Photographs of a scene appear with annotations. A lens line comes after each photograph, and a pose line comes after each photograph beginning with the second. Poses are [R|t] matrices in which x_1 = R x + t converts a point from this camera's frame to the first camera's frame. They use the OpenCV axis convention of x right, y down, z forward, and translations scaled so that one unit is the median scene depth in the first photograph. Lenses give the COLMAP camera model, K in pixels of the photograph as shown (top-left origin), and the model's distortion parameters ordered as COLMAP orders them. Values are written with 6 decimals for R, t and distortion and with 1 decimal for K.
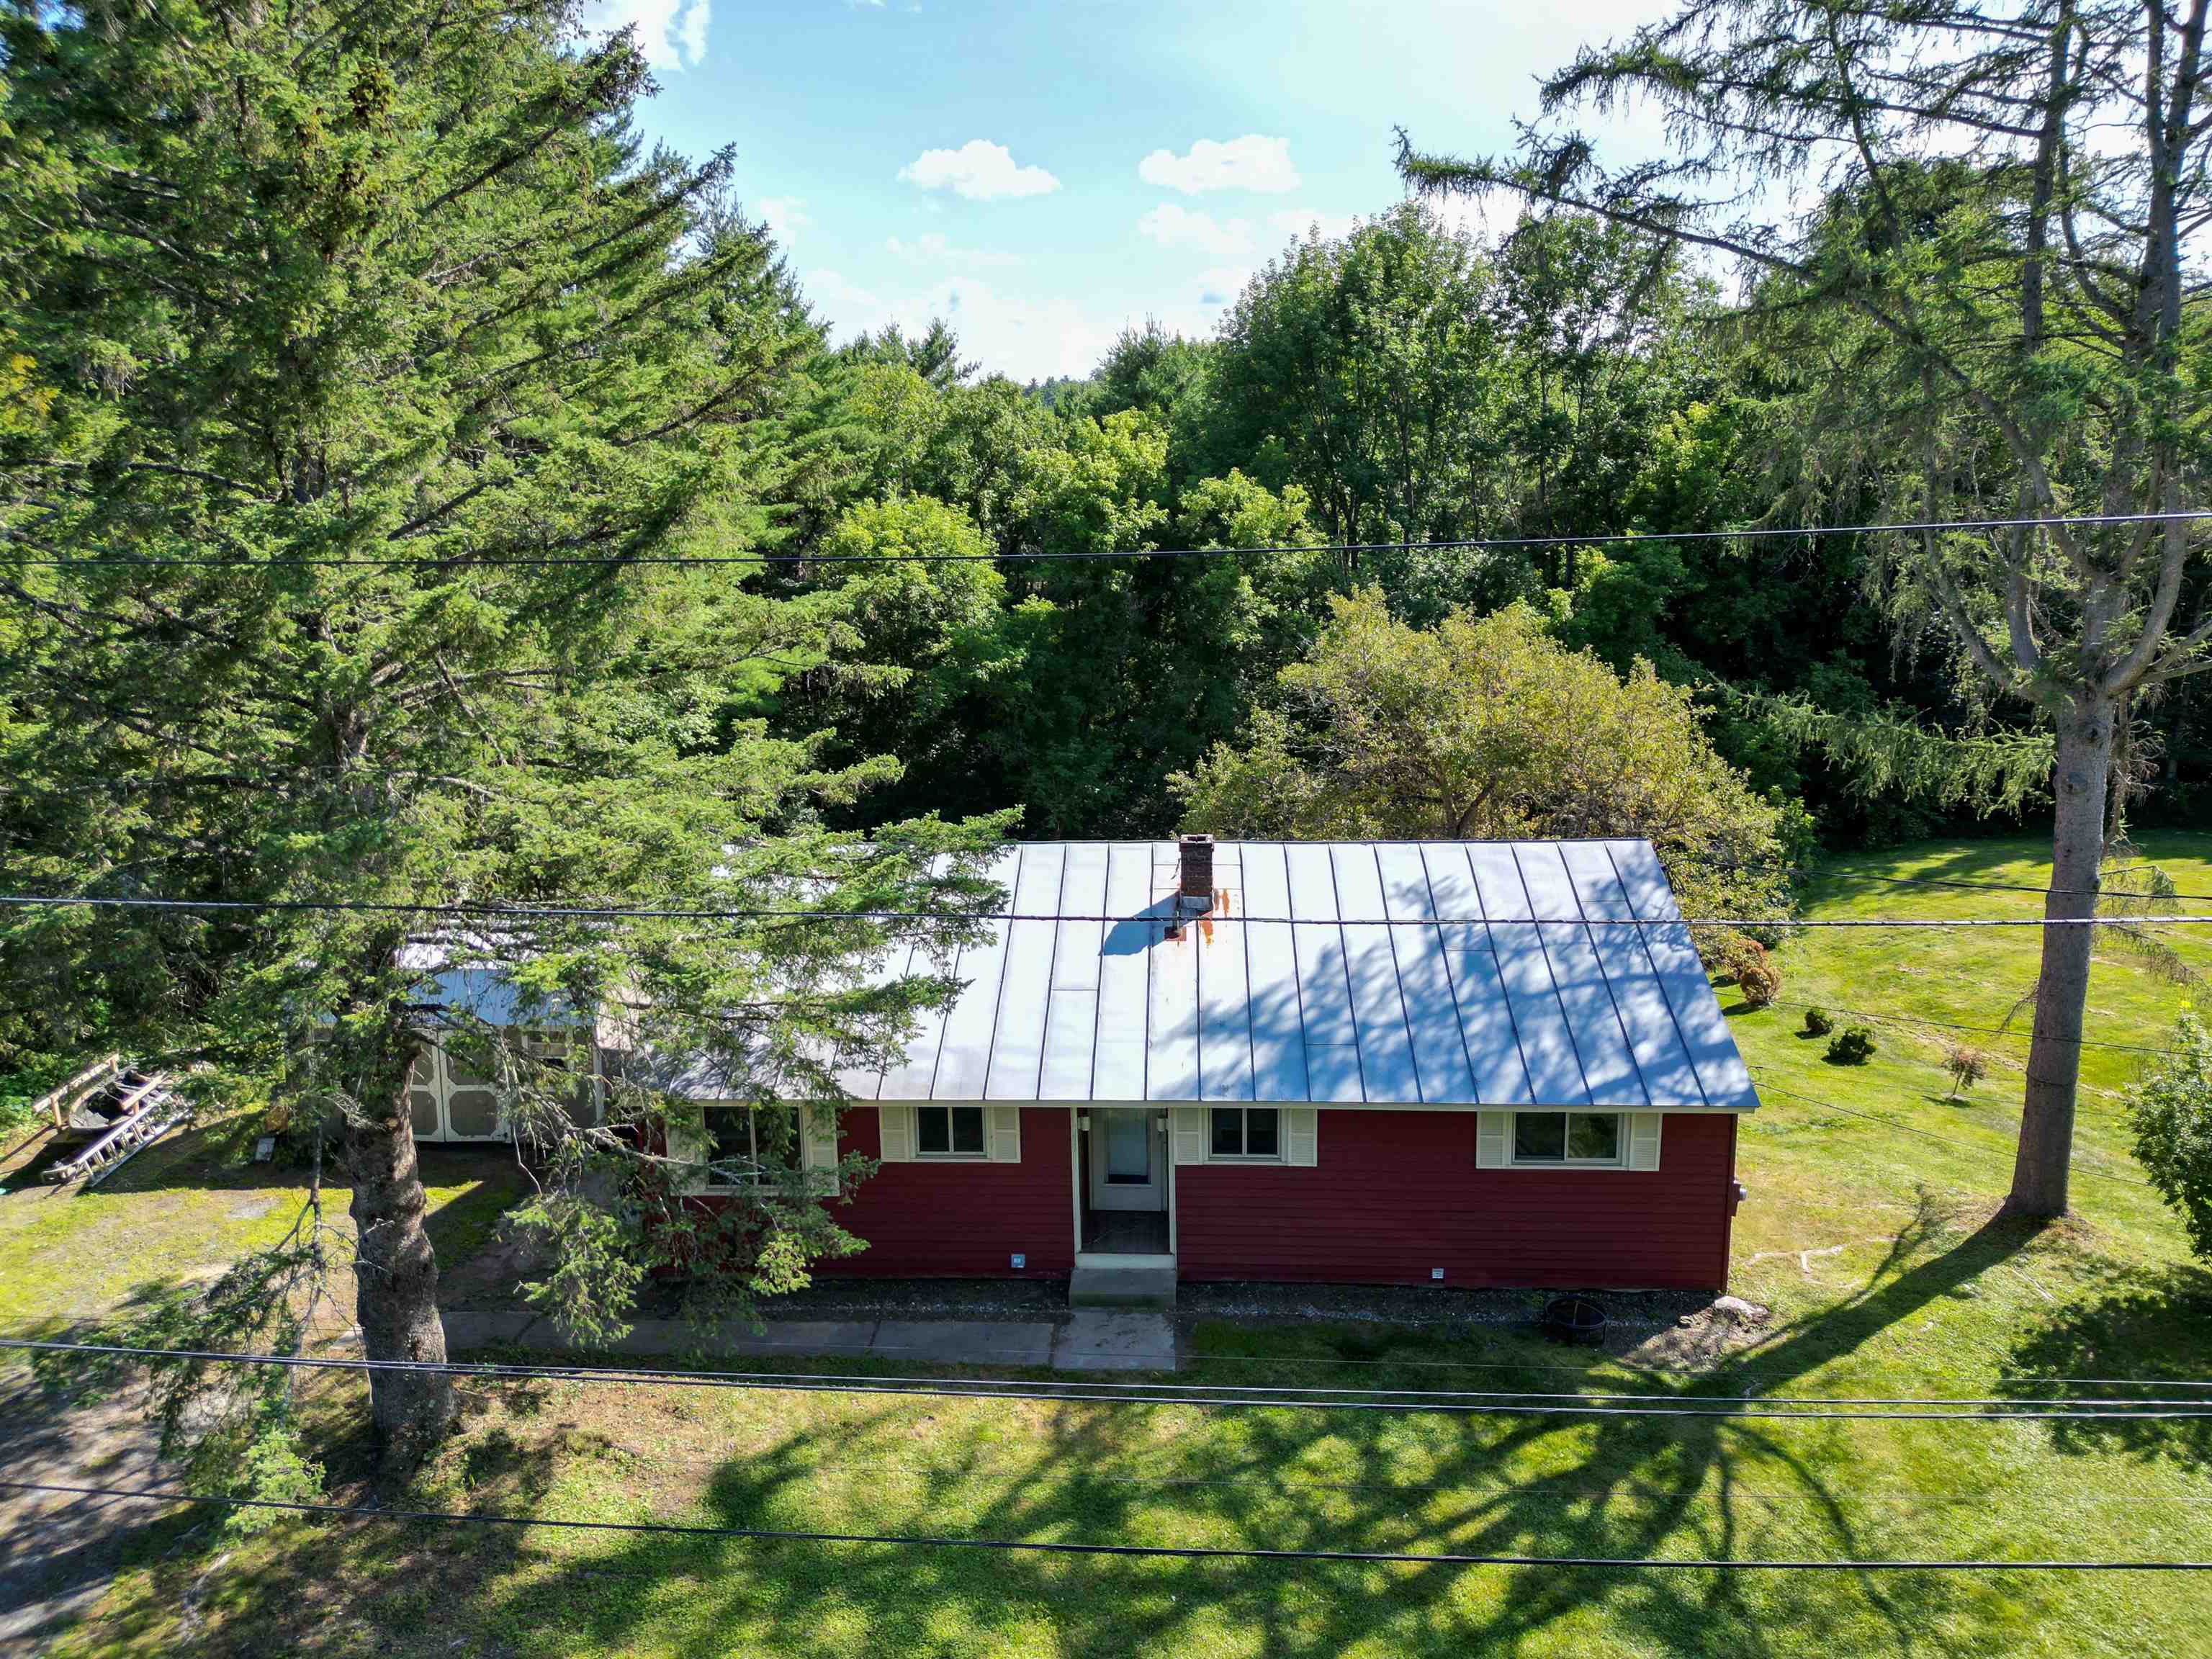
lens RADIAL K [[1525.7, 0, 1095.9], [0, 1525.7, 826.8], [0, 0, 1]] dist [0.031340, -0.016690]
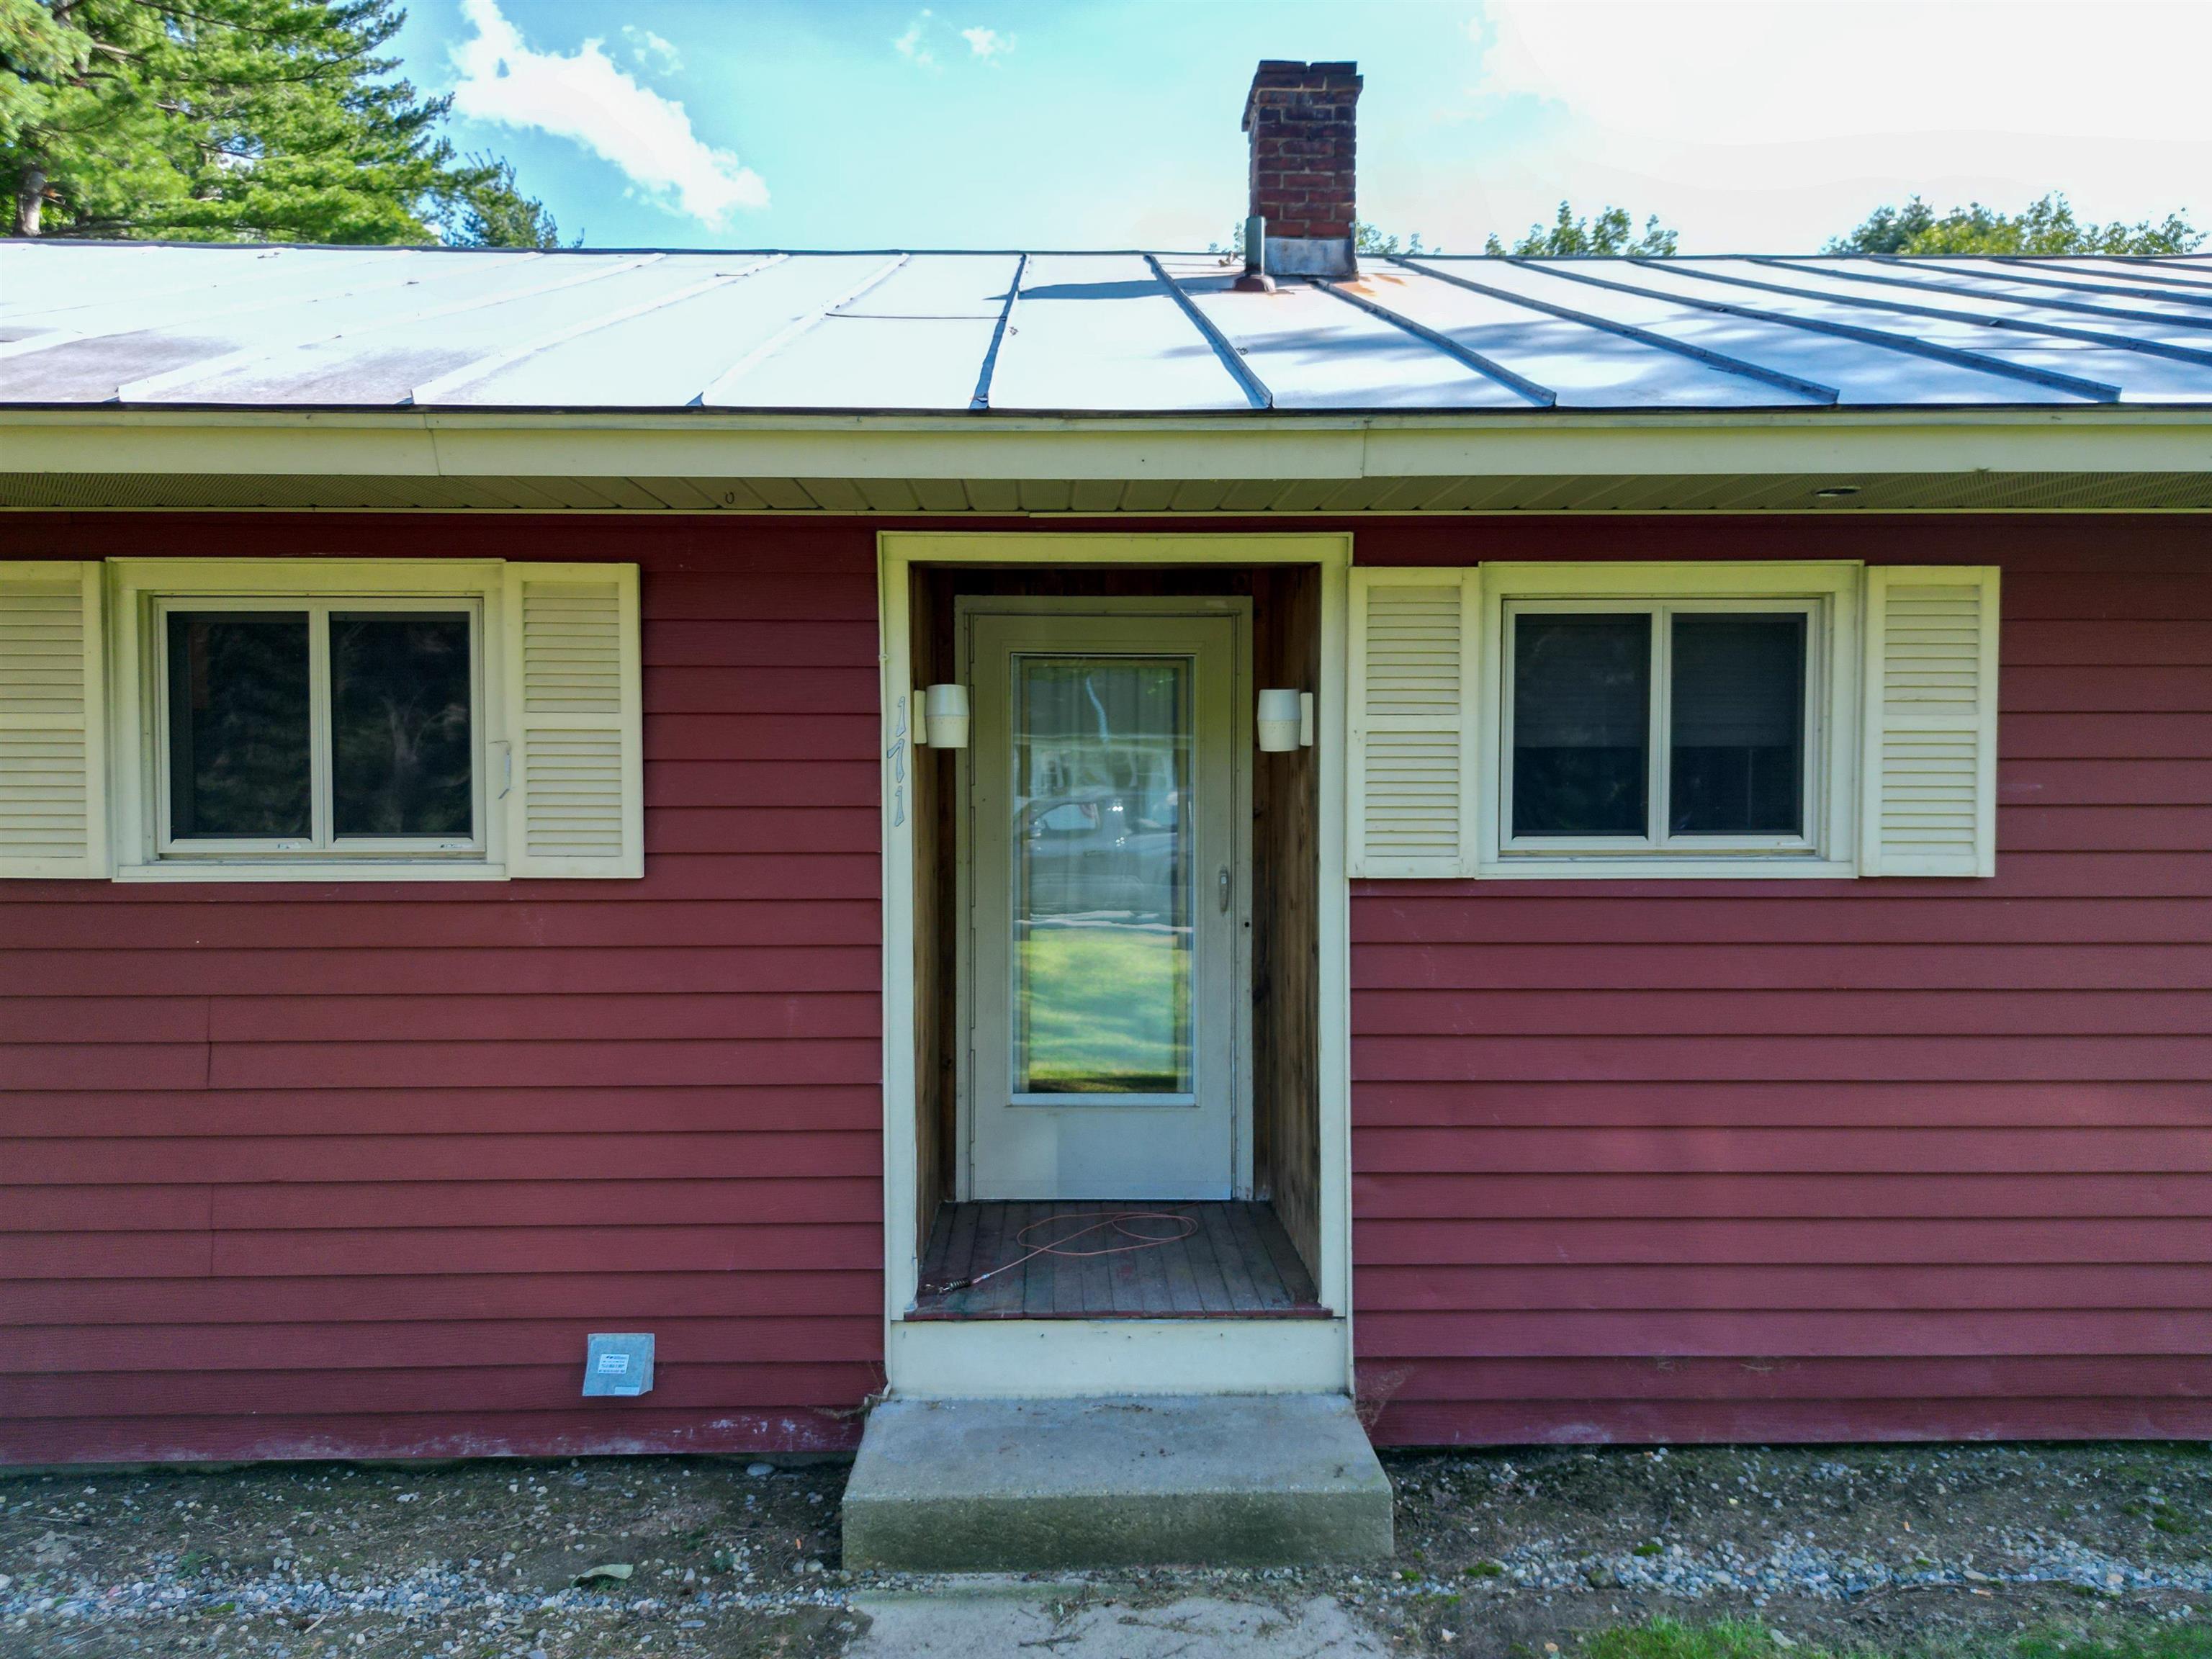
lens RADIAL K [[1525.7, 0, 1096.5], [0, 1525.7, 827.0], [0, 0, 1]] dist [0.031340, -0.016690]
pose [[0.996607, 0.017540, 0.080422, -0.002601], [-0.002430, 0.982877, -0.184247, 0.250589], [-0.082277, 0.183426, 0.979584, 0.774975]]
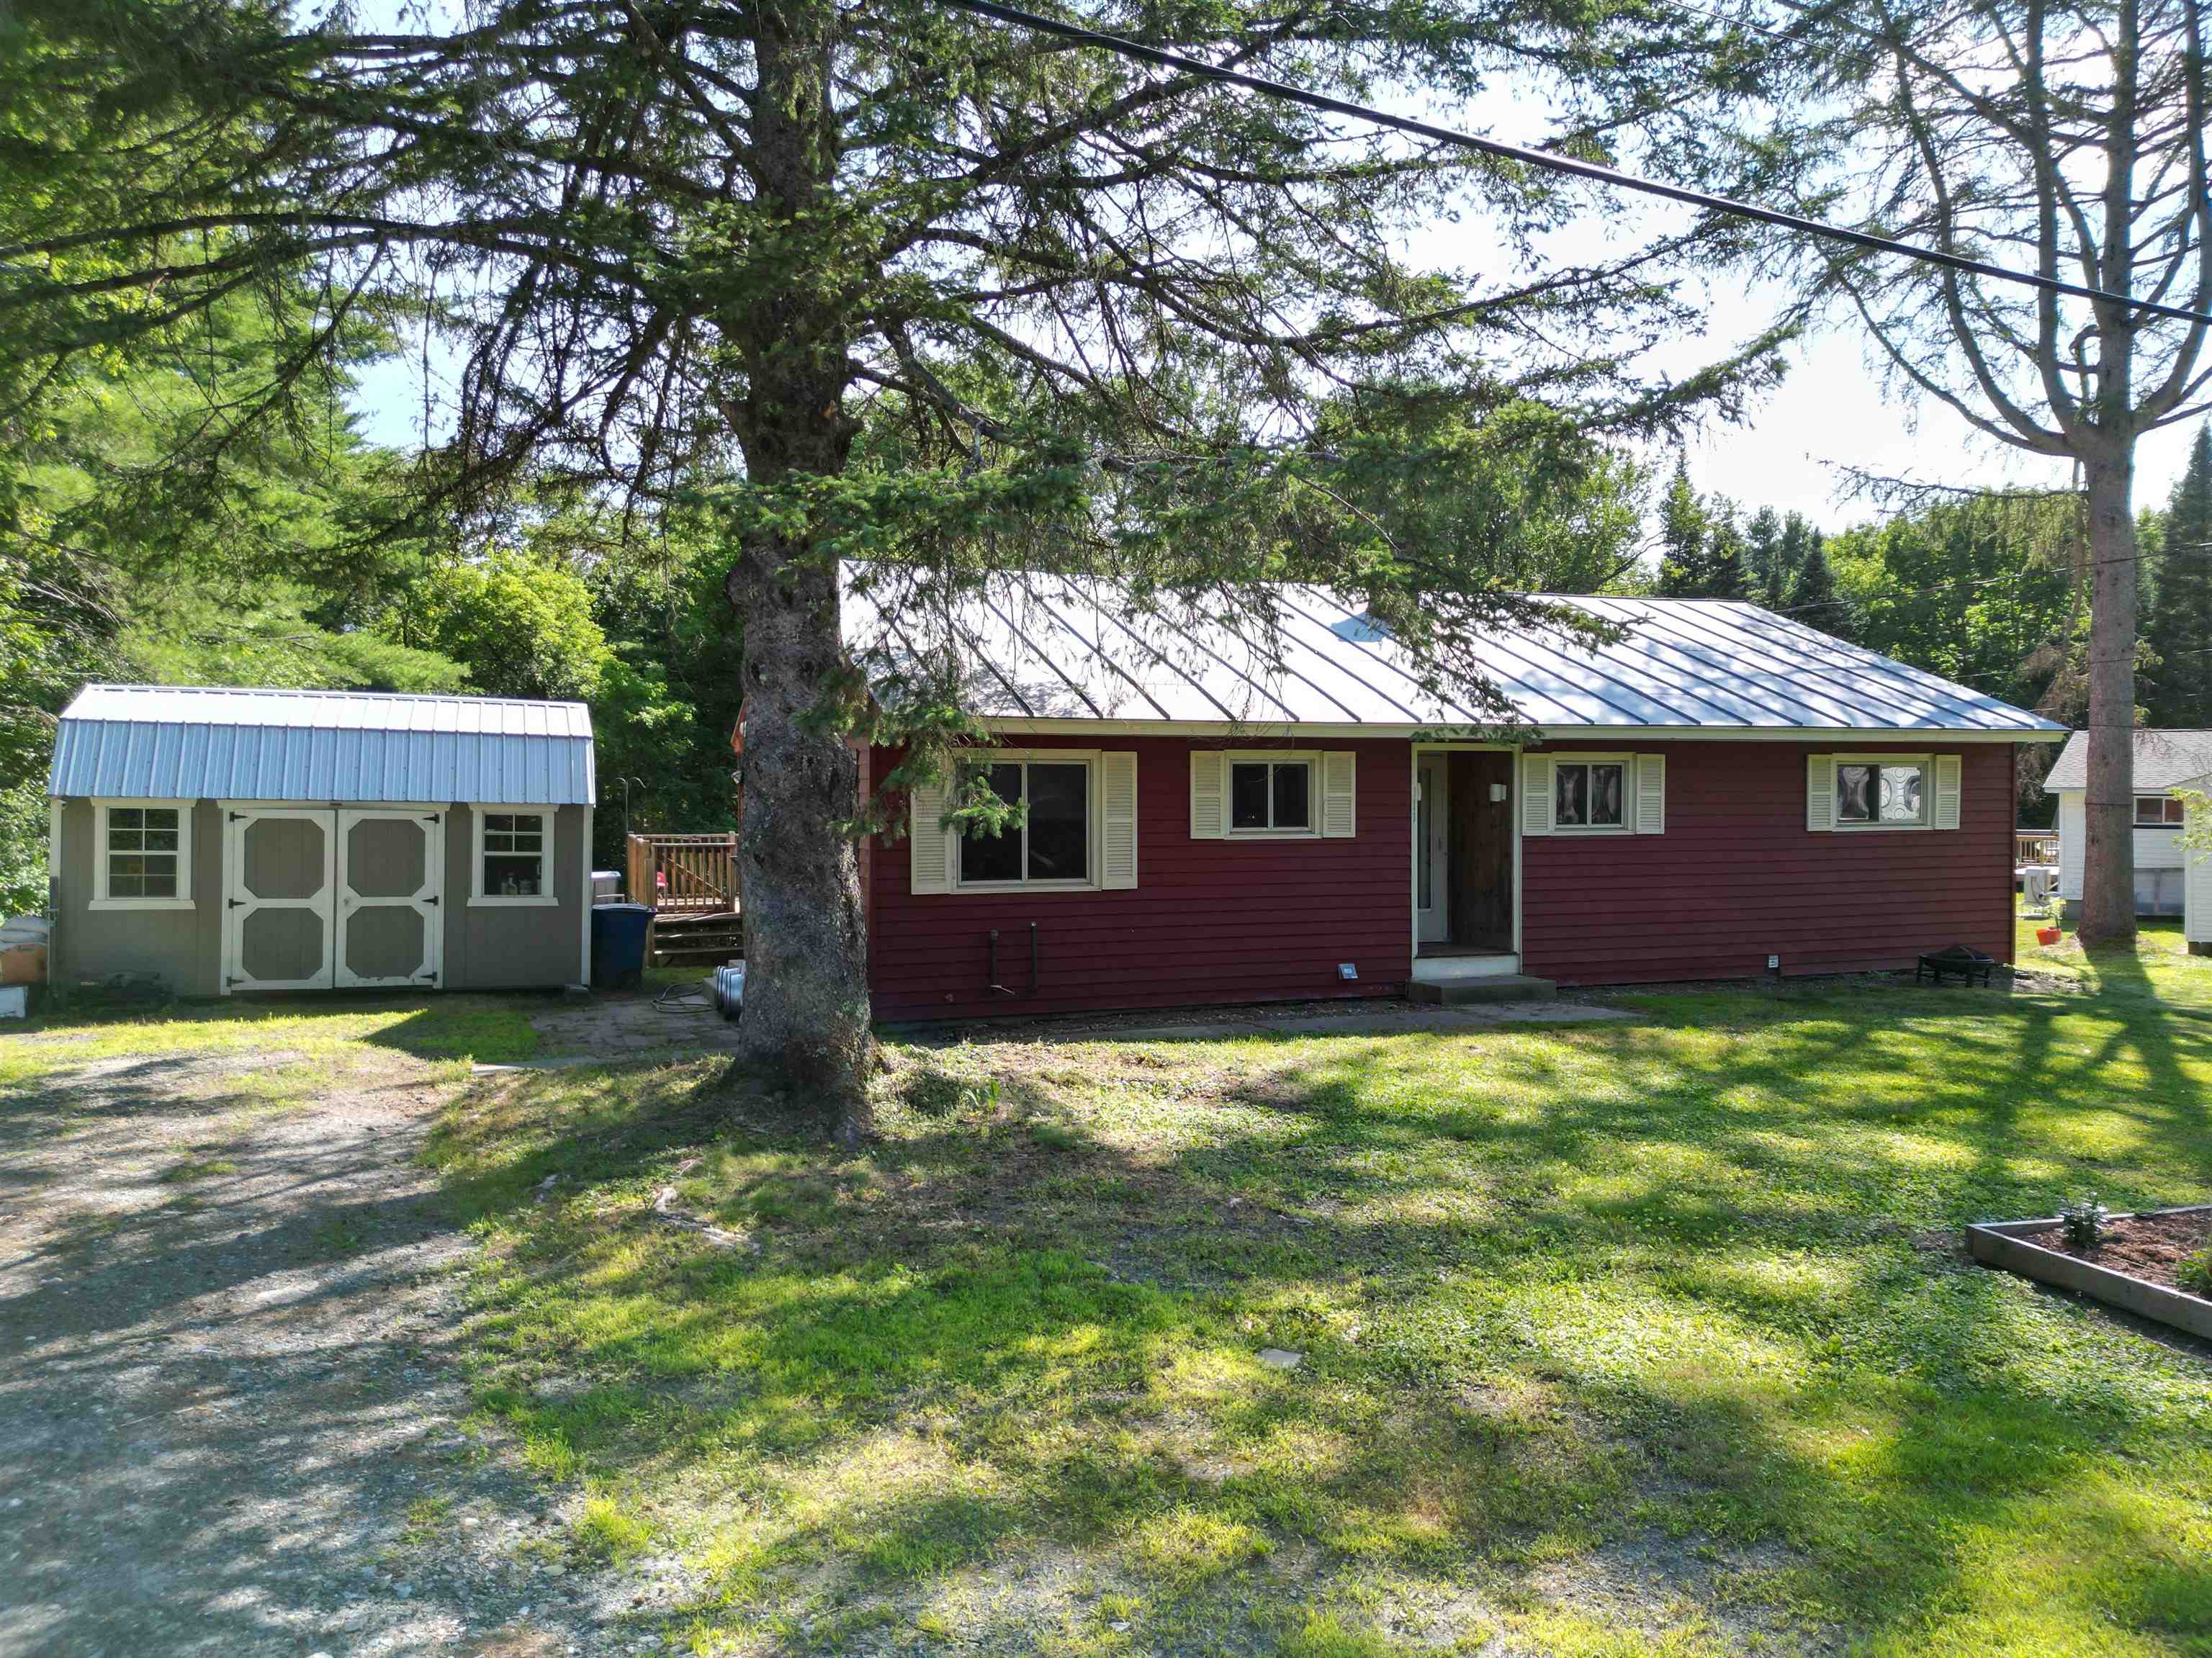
lens RADIAL K [[1525.6, 0, 1103.4], [0, 1525.6, 813.7], [0, 0, 1]] dist [0.031340, -0.016690]
pose [[0.917755, 0.014189, 0.396893, -0.478192], [0.065125, 0.980457, -0.185643, 0.343160], [-0.391771, 0.196223, 0.898895, 0.336107]]
